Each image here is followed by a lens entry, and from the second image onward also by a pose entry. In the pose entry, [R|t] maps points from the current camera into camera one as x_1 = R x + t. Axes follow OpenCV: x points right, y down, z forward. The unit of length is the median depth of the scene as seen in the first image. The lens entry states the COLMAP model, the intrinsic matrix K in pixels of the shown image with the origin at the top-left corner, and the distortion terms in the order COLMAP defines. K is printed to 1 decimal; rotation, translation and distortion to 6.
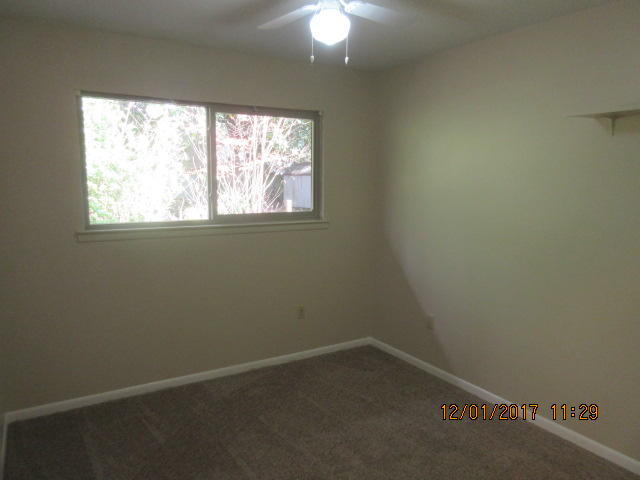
lens RADIAL K [[489.0, 0, 320.0], [0, 489.0, 240.0], [0, 0, 1]] dist [-0.003431, -0.000732]
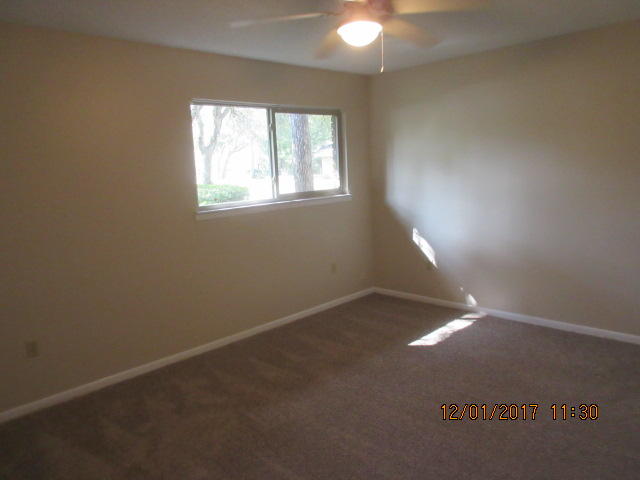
lens RADIAL K [[489.0, 0, 320.0], [0, 489.0, 240.0], [0, 0, 1]] dist [-0.003431, -0.000732]
pose [[0.973210, -0.091844, 0.210779, -0.377597], [0.085443, 0.995568, 0.039296, 0.024227], [-0.213454, -0.020233, 0.976744, -0.257933]]
